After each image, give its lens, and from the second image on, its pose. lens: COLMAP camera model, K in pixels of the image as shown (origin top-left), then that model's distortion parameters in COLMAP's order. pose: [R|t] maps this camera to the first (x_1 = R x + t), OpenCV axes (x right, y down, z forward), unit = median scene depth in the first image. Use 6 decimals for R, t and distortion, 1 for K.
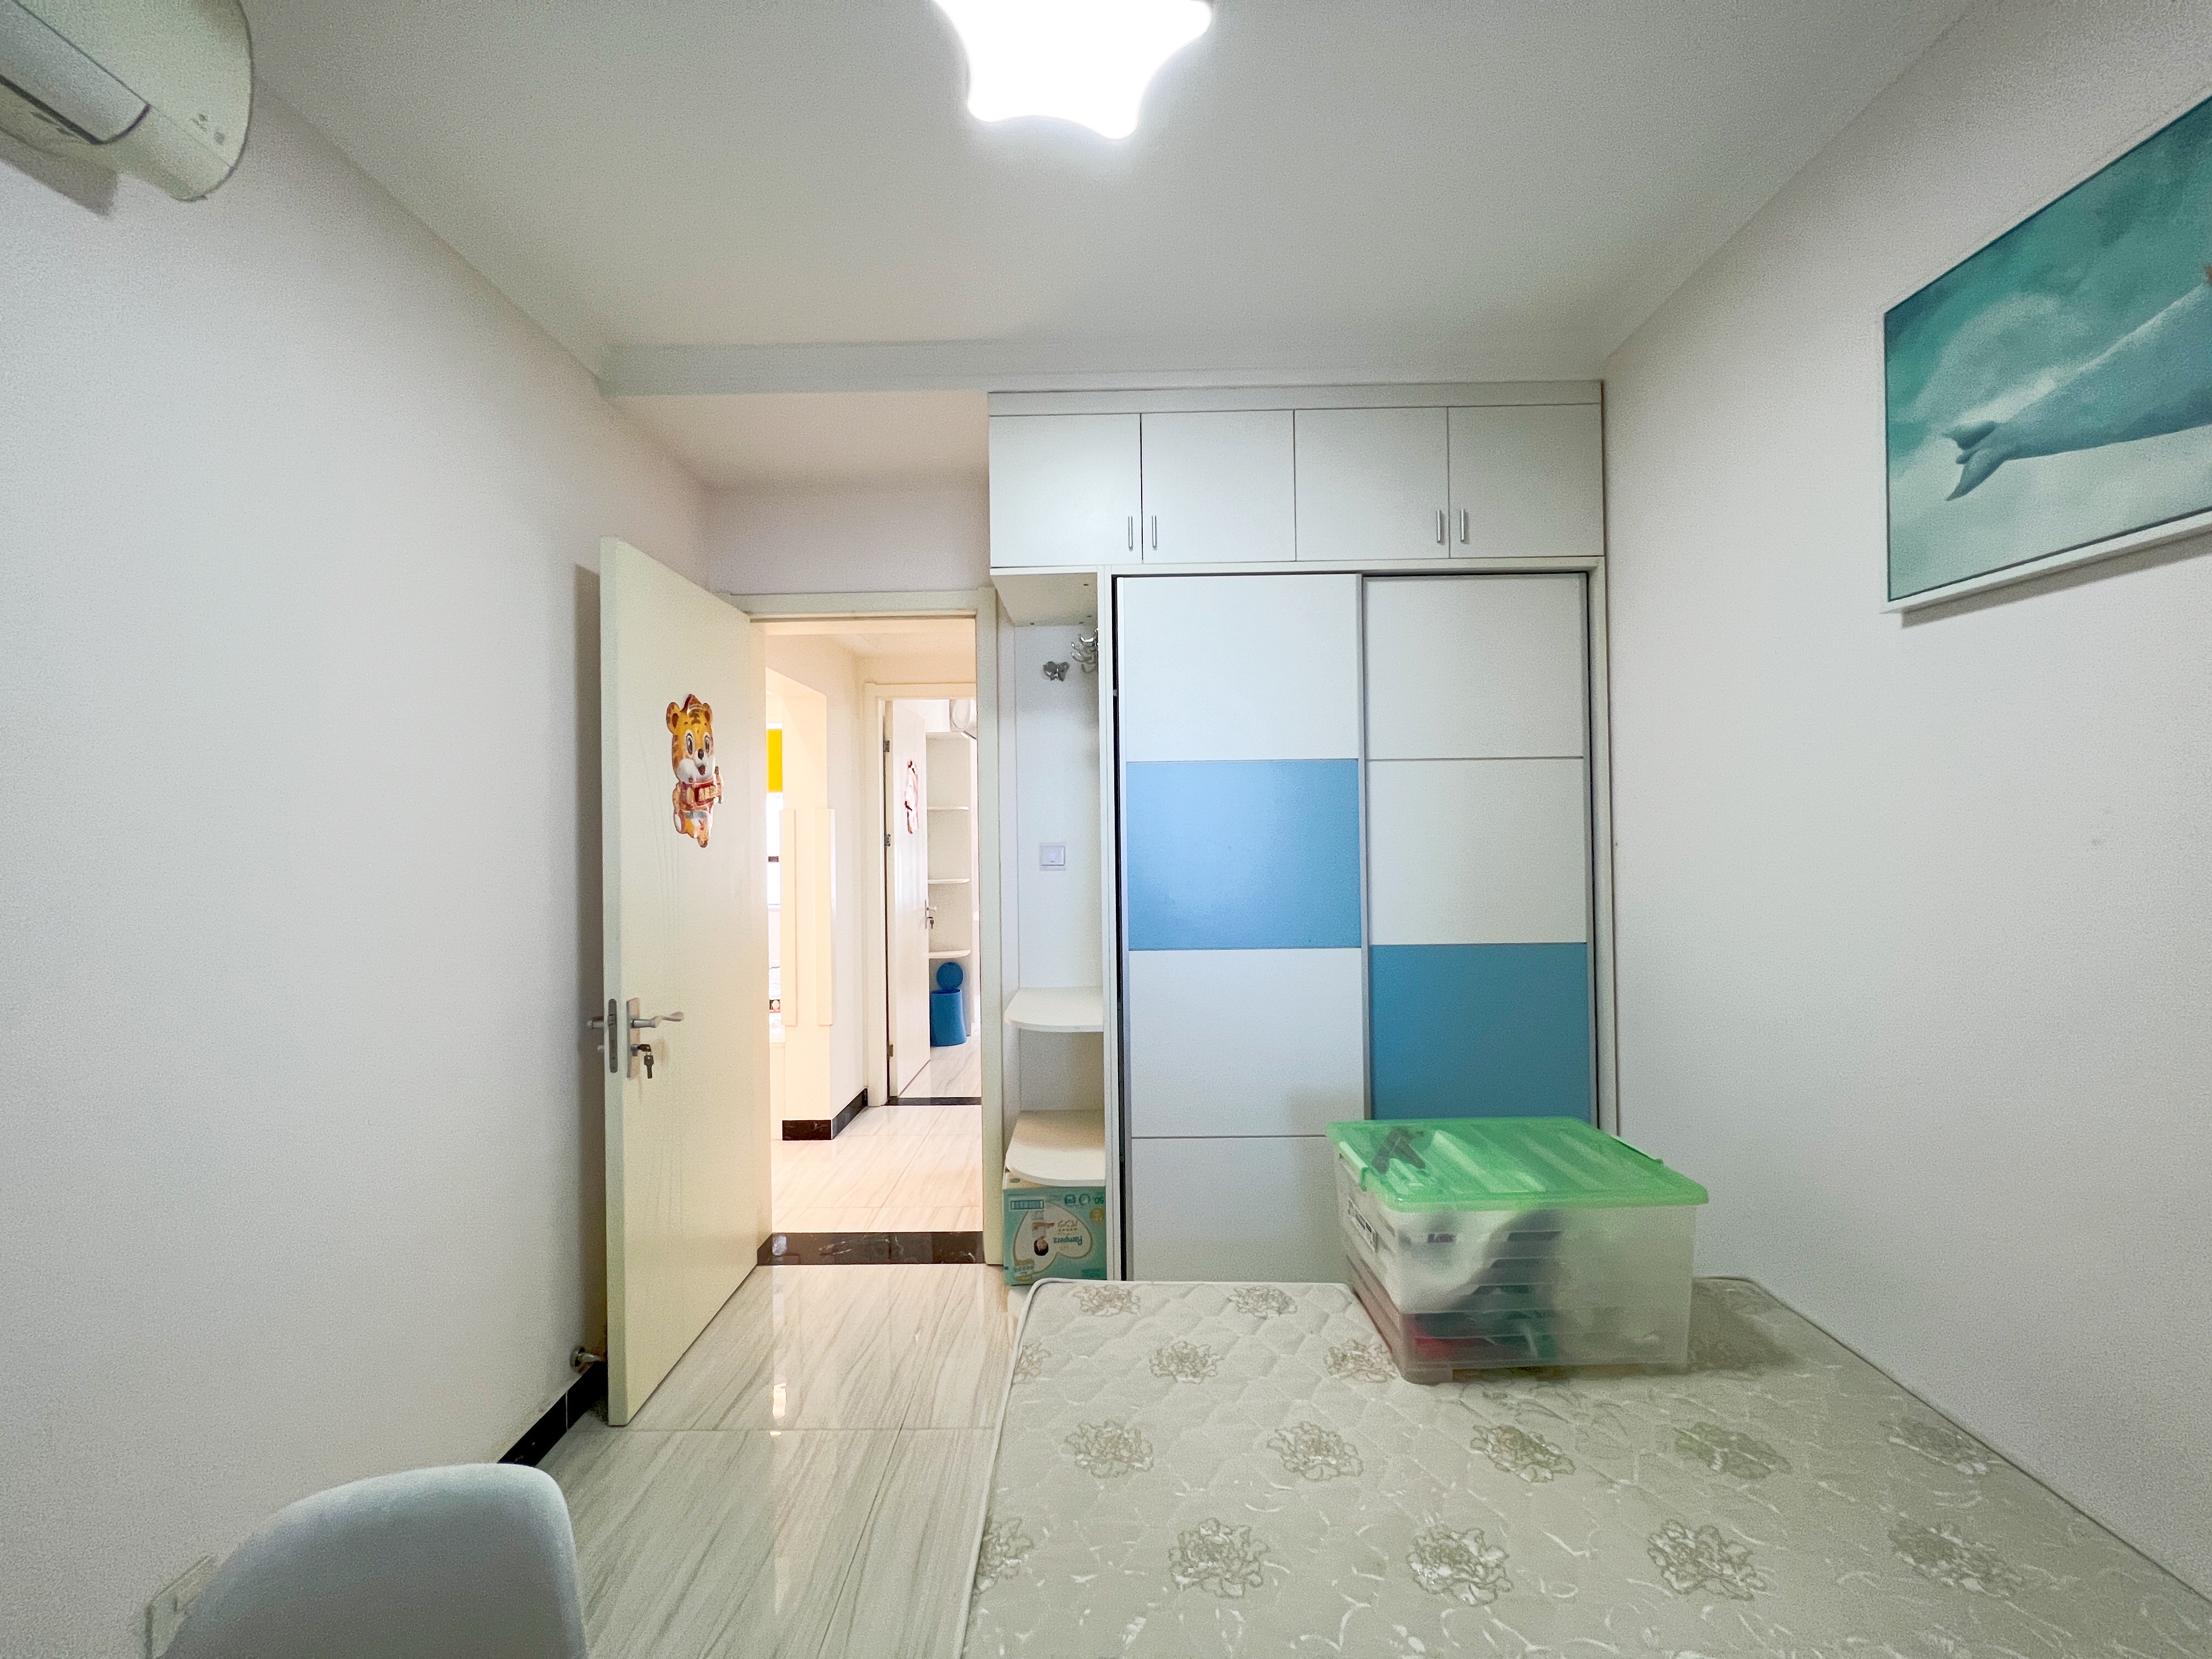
lens RADIAL K [[878.3, 0, 1100.1], [0, 878.3, 838.2], [0, 0, 1]] dist [-0.000185, 0.000114]
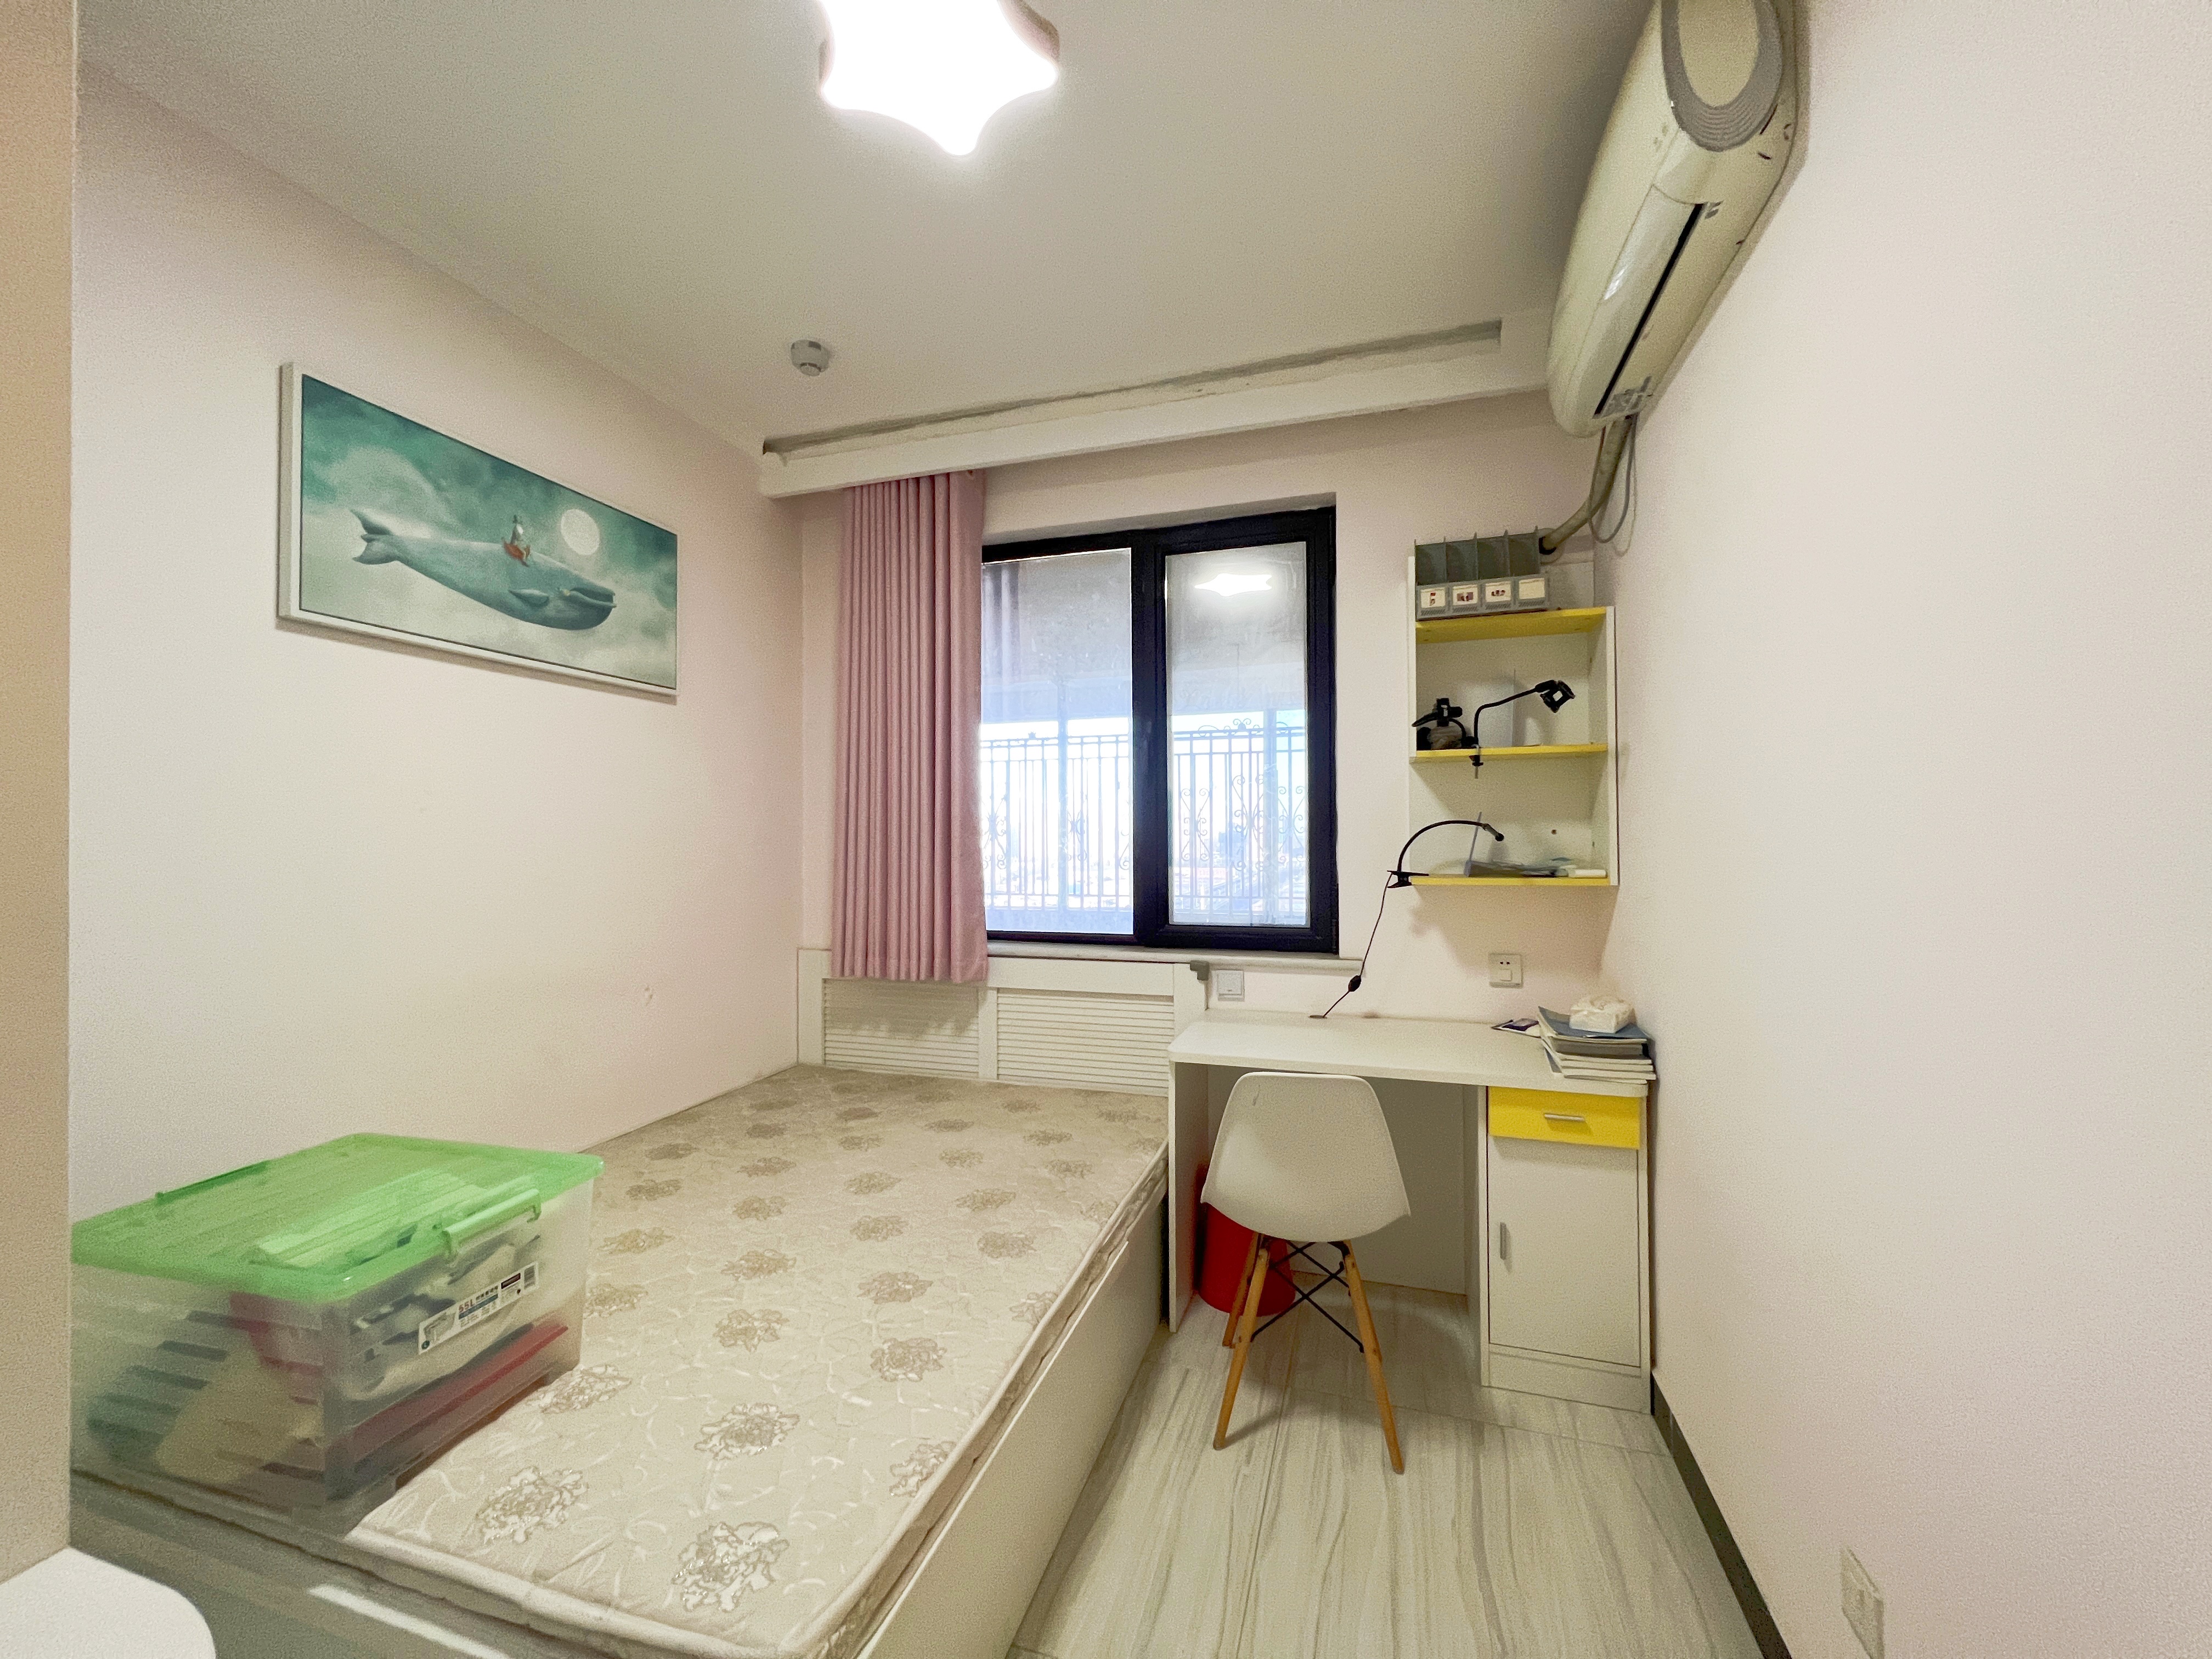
lens RADIAL K [[878.3, 0, 1107.9], [0, 878.3, 824.3], [0, 0, 1]] dist [-0.000185, 0.000114]
pose [[-0.956394, 0.023903, 0.291100, -0.585491], [0.020662, 0.999686, -0.014201, 0.075394], [-0.291347, -0.007567, -0.956587, 2.098719]]
